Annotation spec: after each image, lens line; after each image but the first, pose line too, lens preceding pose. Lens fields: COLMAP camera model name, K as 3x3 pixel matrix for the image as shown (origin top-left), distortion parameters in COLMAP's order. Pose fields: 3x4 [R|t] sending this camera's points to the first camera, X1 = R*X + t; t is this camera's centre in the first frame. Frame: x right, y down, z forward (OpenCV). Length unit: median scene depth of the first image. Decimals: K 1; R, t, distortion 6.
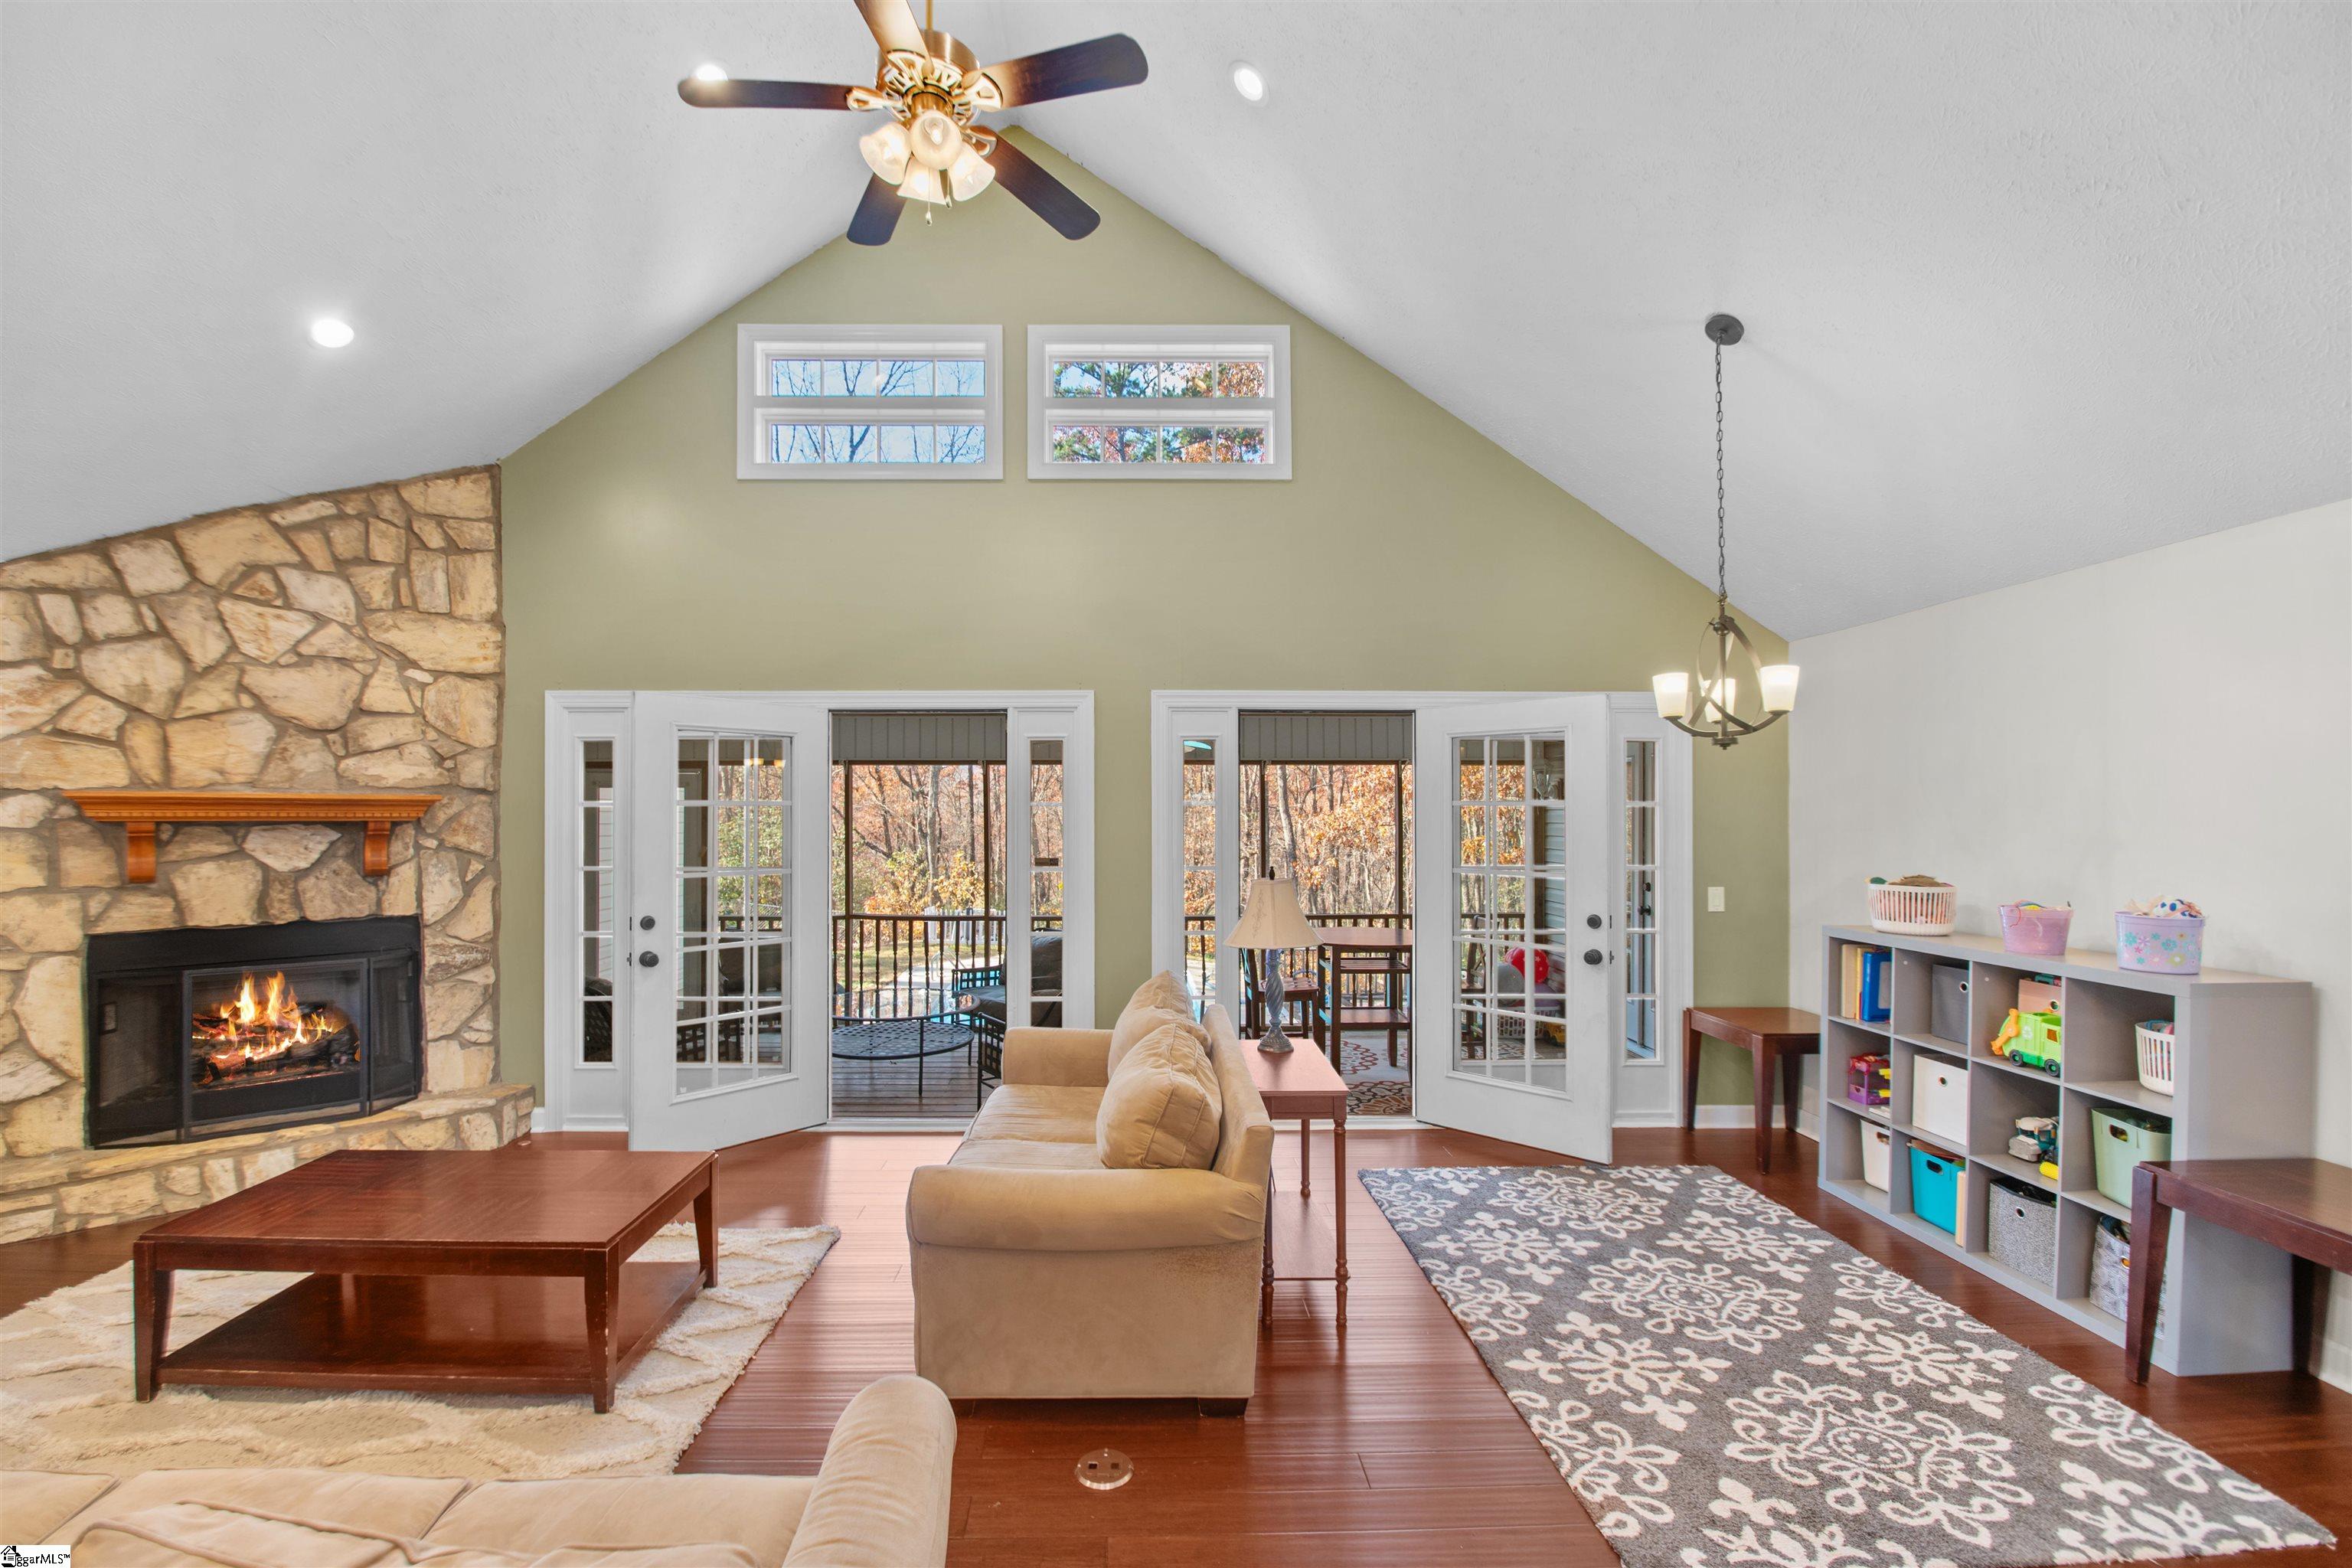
lens RADIAL K [[977.1, 0, 1141.1], [0, 977.1, 813.0], [0, 0, 1]] dist [-0.008683, -0.010512]
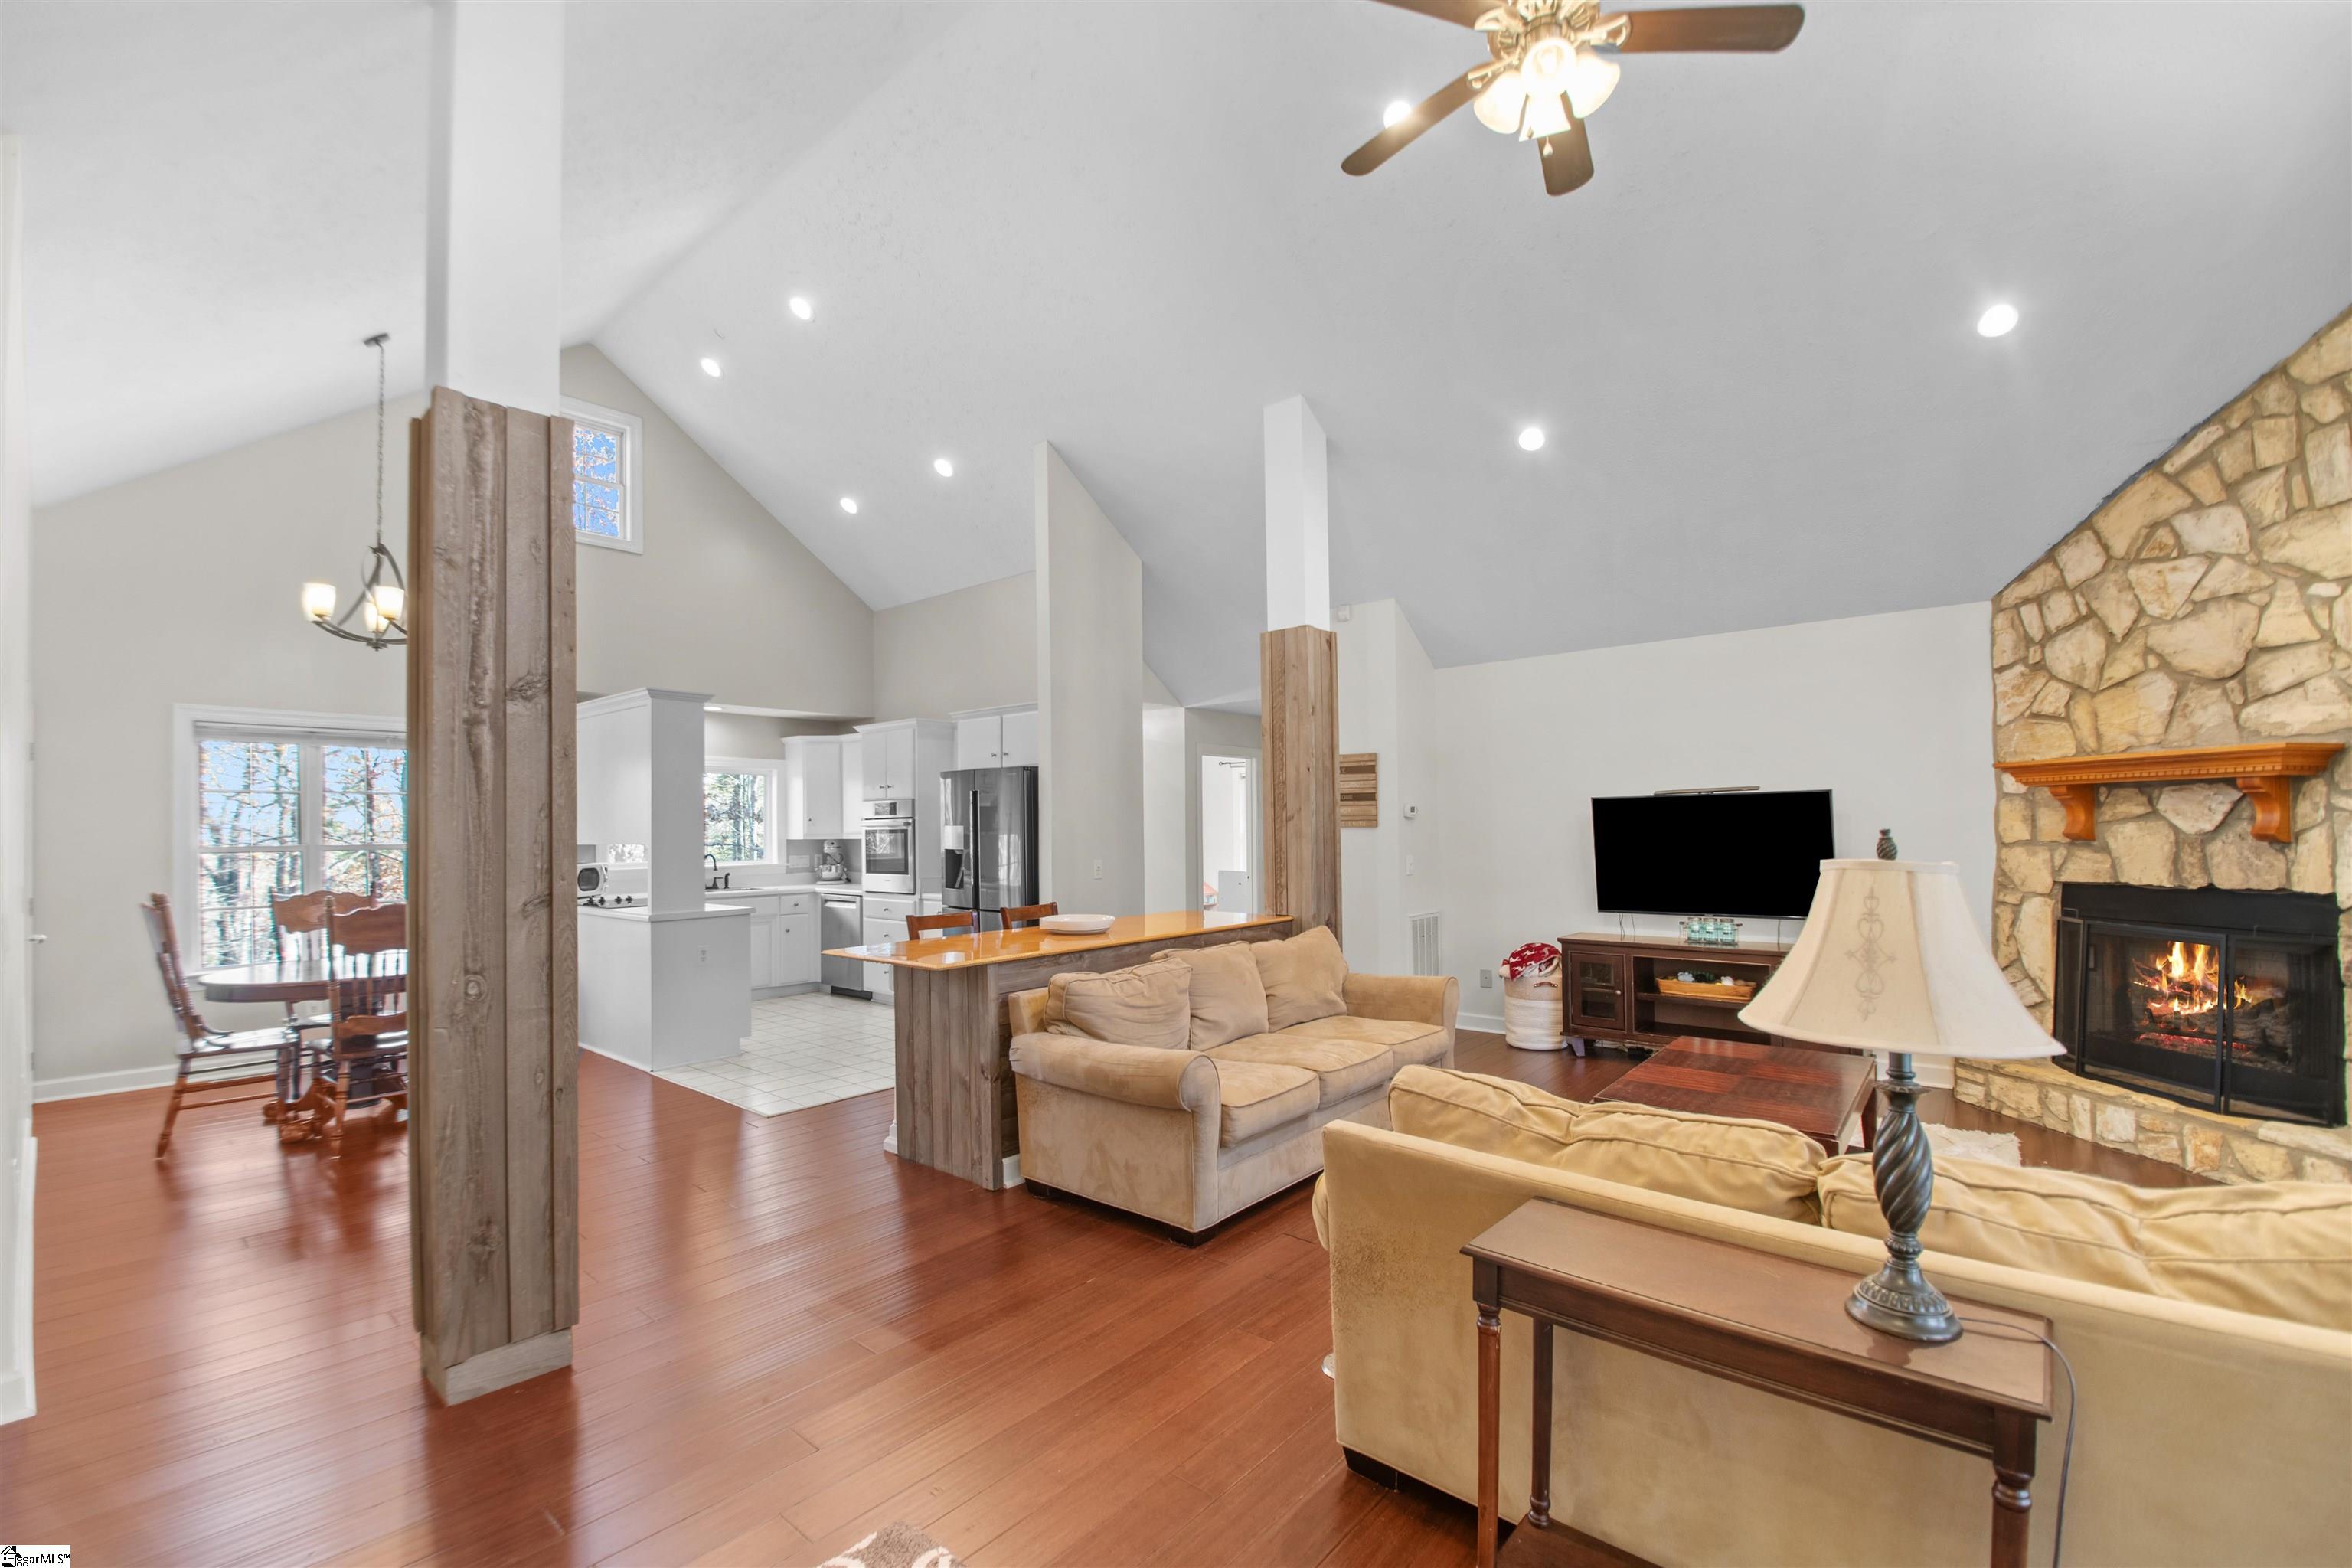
lens RADIAL K [[990.9, 0, 1147.0], [0, 990.9, 812.7], [0, 0, 1]] dist [0.001055, -0.009665]
pose [[-0.667097, -0.003315, -0.744963, 0.517061], [0.014294, 0.999749, -0.017249, 0.042193], [0.744834, -0.022155, -0.666882, 0.881077]]
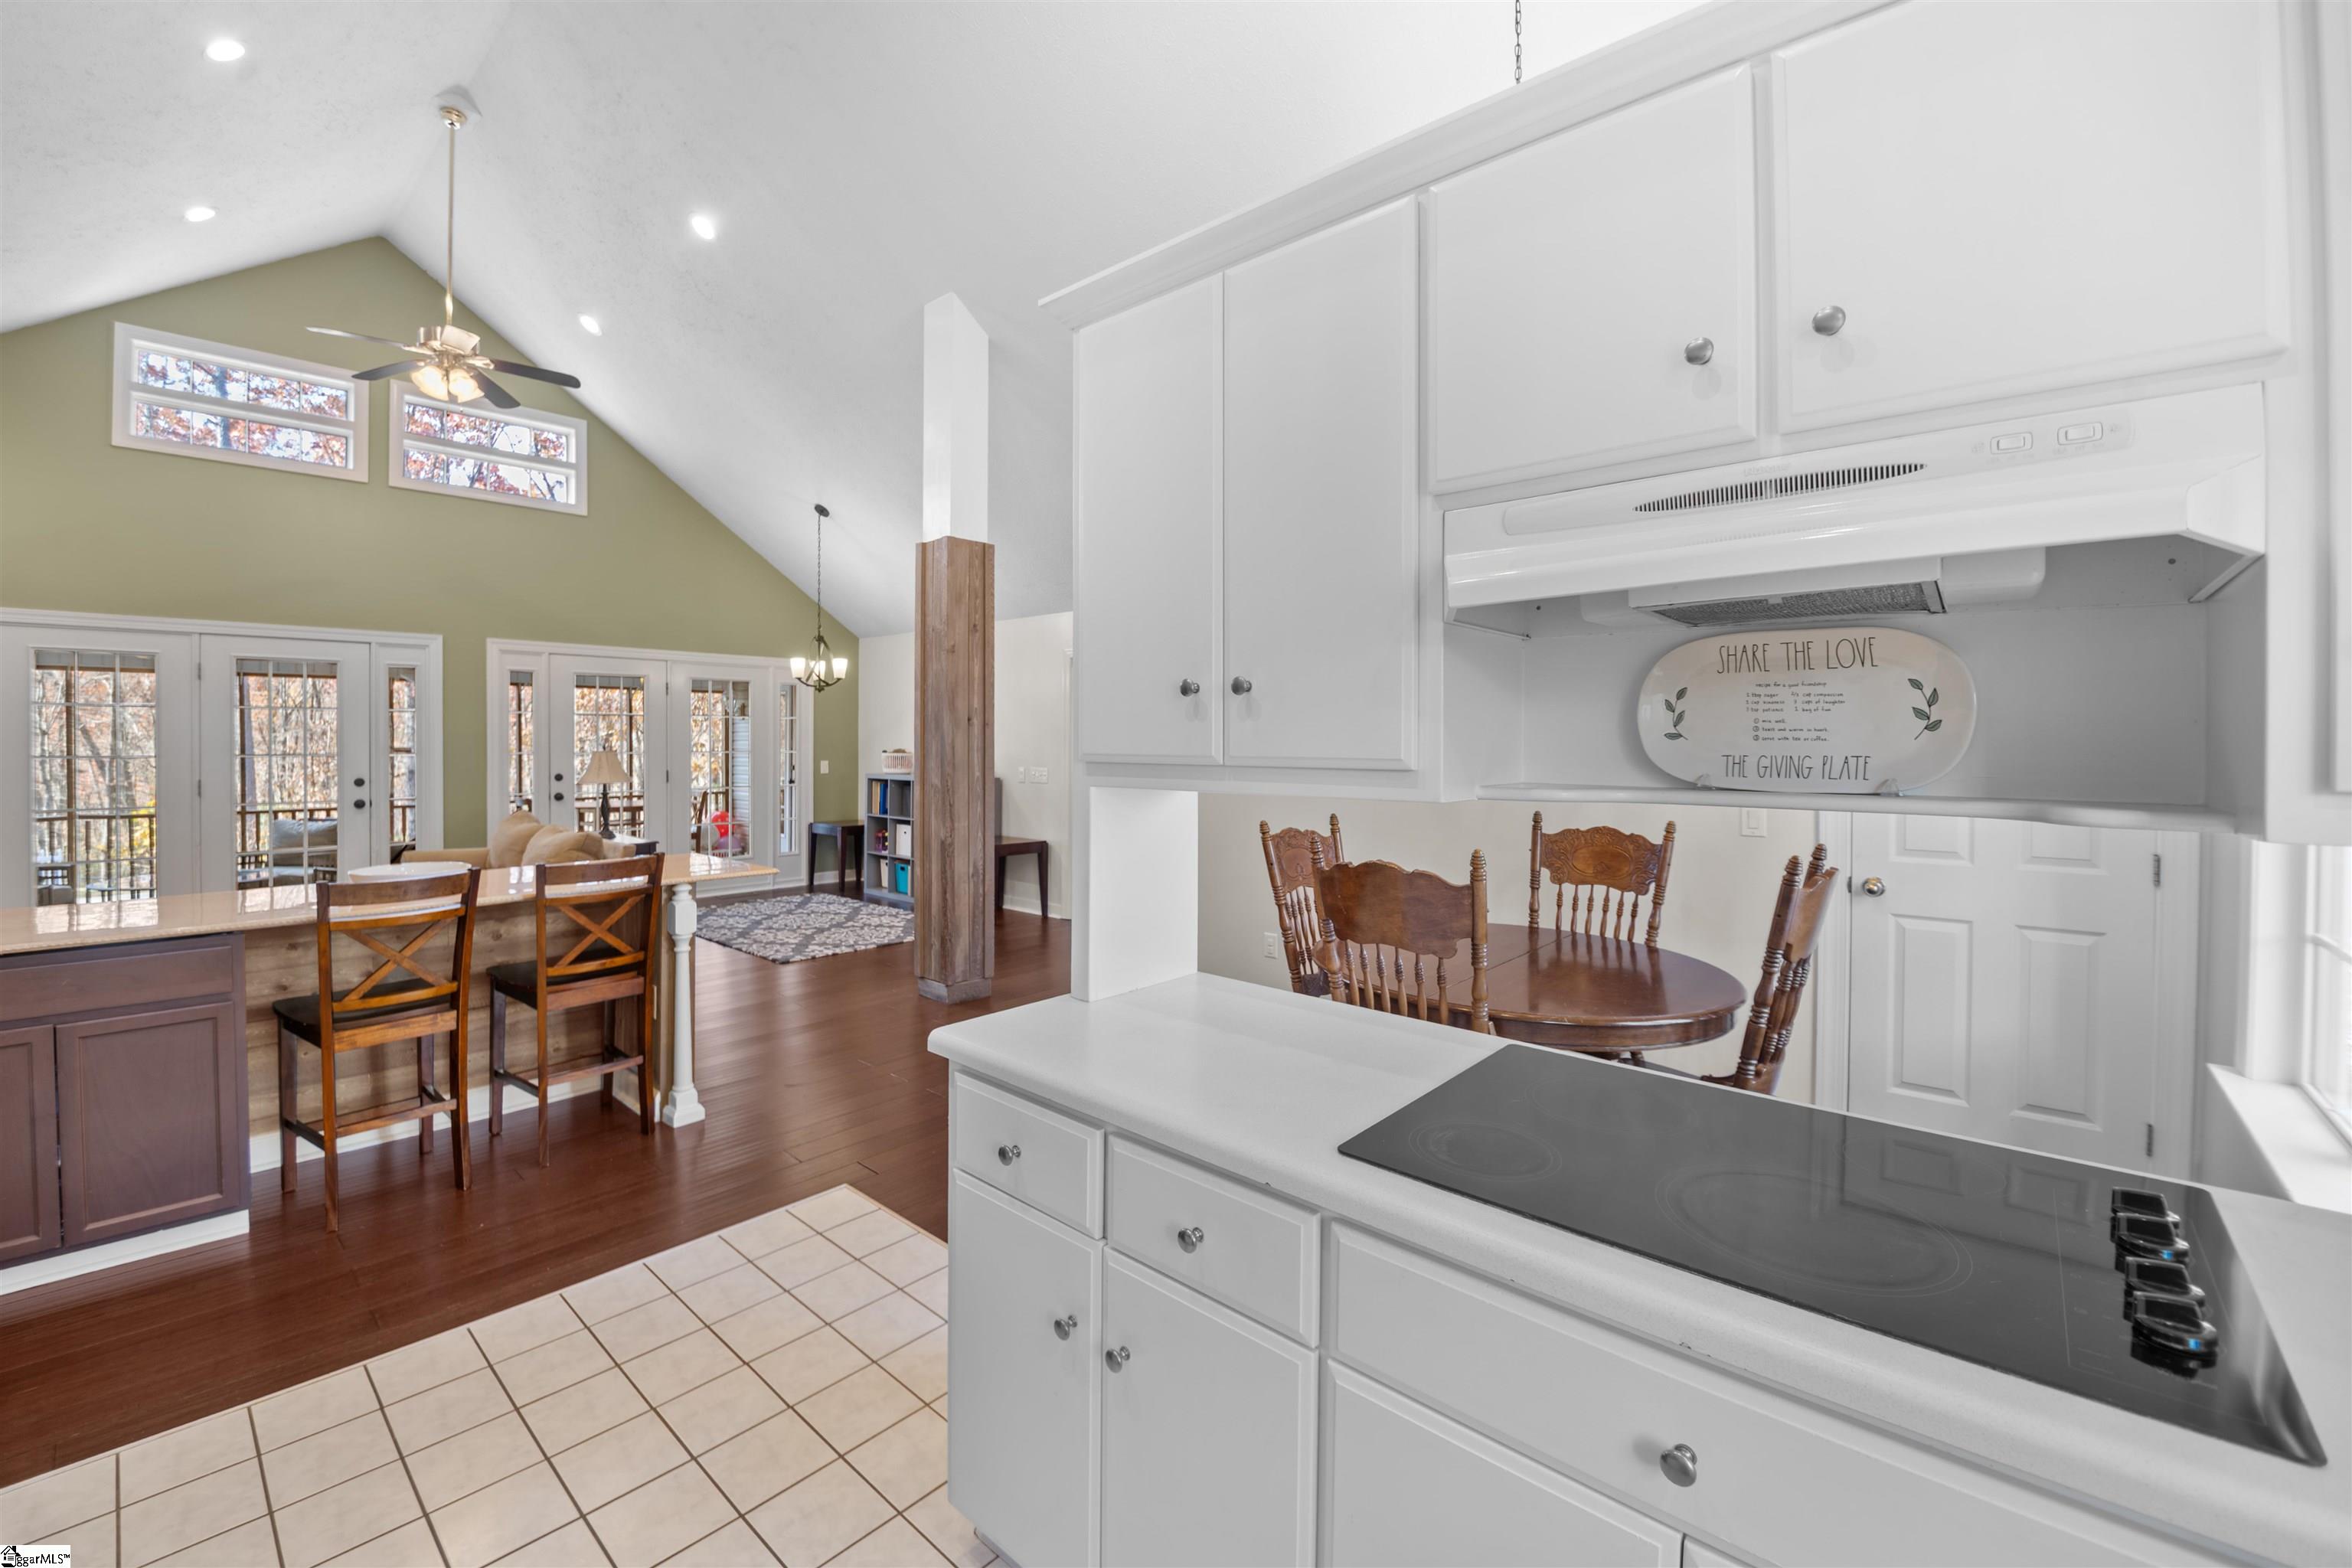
lens RADIAL K [[957.4, 0, 1131.0], [0, 957.4, 740.7], [0, 0, 1]] dist [-0.001110, -0.013413]
pose [[0.692668, 0.002222, 0.721253, -0.427571], [-0.006144, 0.999977, 0.002820, 0.030466], [-0.721230, -0.006385, 0.692666, -0.898506]]
